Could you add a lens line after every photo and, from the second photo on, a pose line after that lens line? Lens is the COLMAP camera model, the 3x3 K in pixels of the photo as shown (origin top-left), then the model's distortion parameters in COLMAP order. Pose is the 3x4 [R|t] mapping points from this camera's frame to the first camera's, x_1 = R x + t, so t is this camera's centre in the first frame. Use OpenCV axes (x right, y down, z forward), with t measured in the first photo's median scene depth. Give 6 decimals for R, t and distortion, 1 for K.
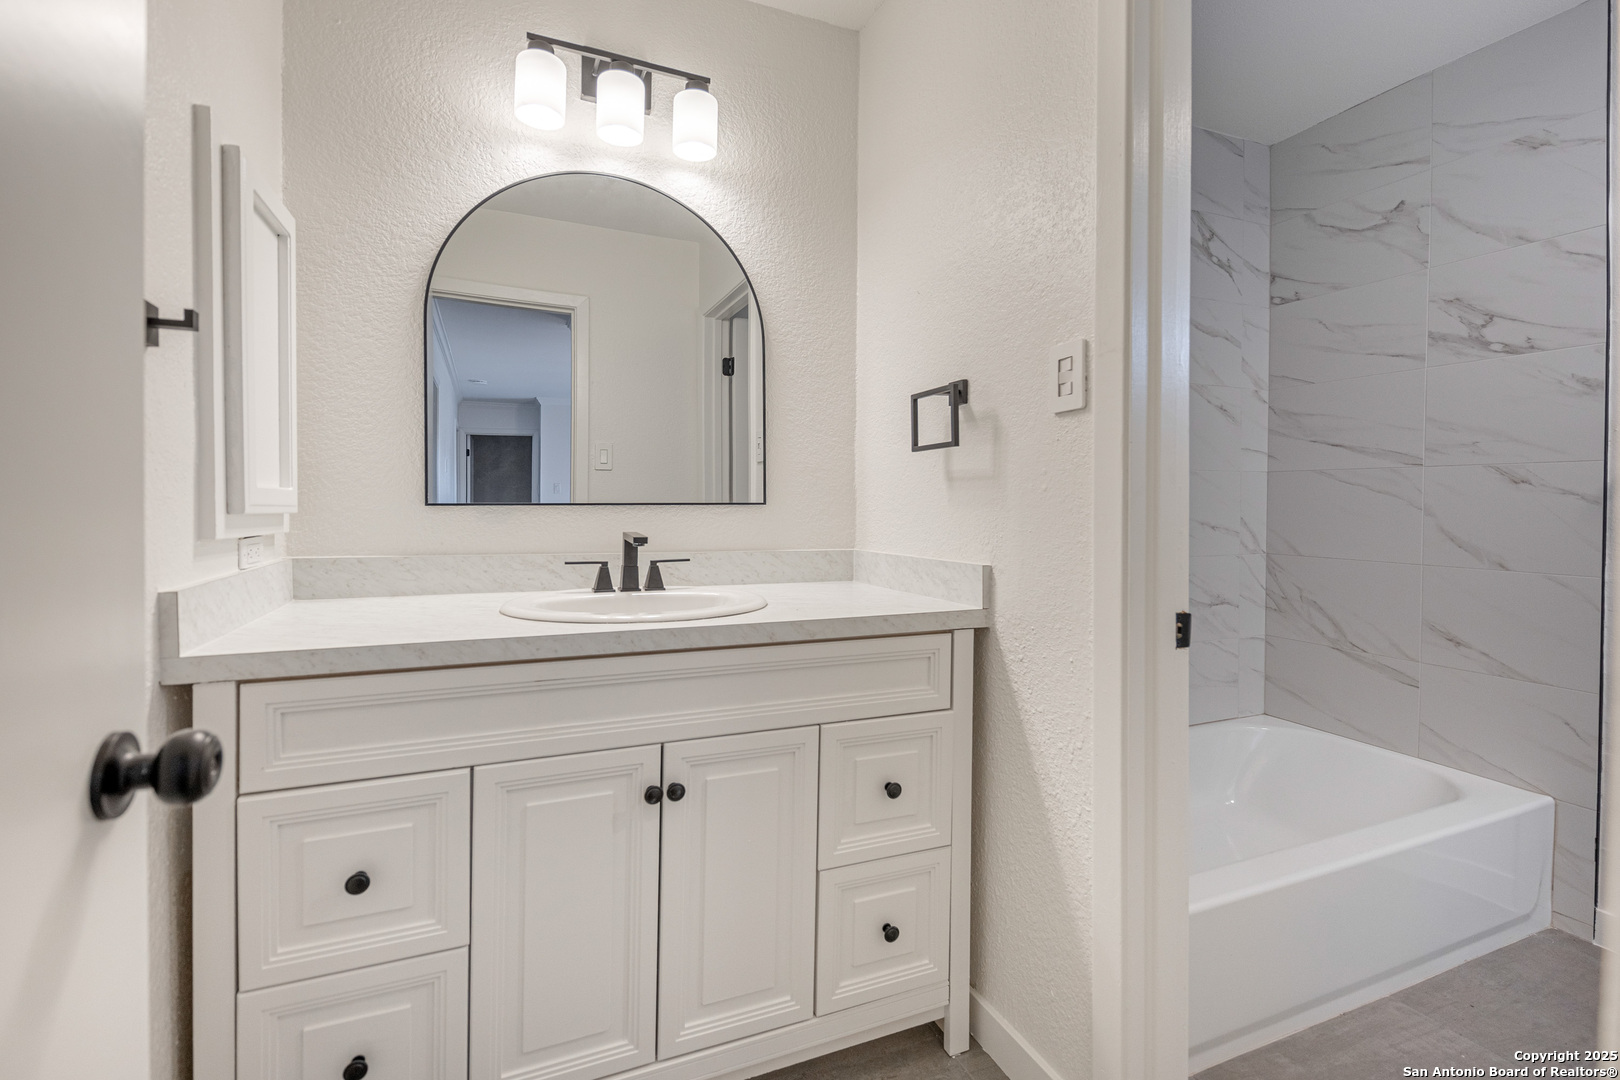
lens RADIAL K [[706.0, 0, 825.4], [0, 706.0, 513.8], [0, 0, 1]] dist [0.016772, -0.007413]
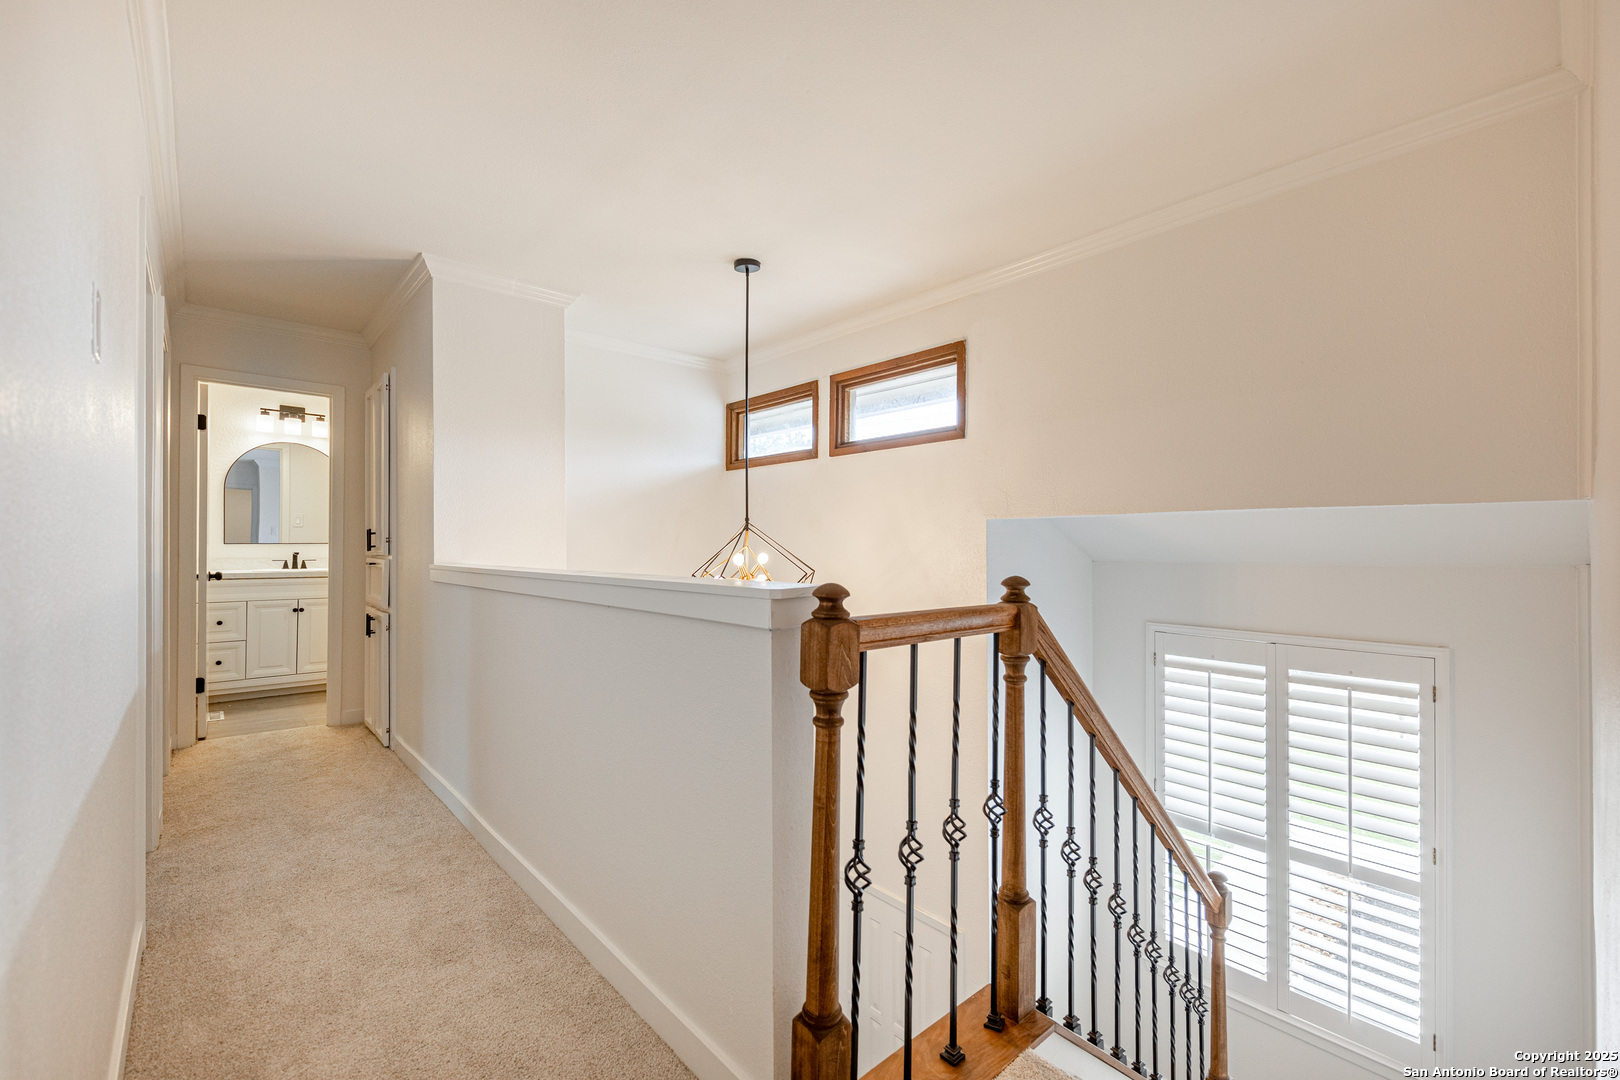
lens RADIAL K [[680.6, 0, 811.3], [0, 680.6, 538.1], [0, 0, 1]] dist [0.007984, -0.000638]
pose [[0.956310, -0.005367, 0.292304, 1.192356], [0.009927, 0.999851, -0.014118, 0.030651], [-0.292185, 0.016402, 0.956221, -3.015991]]
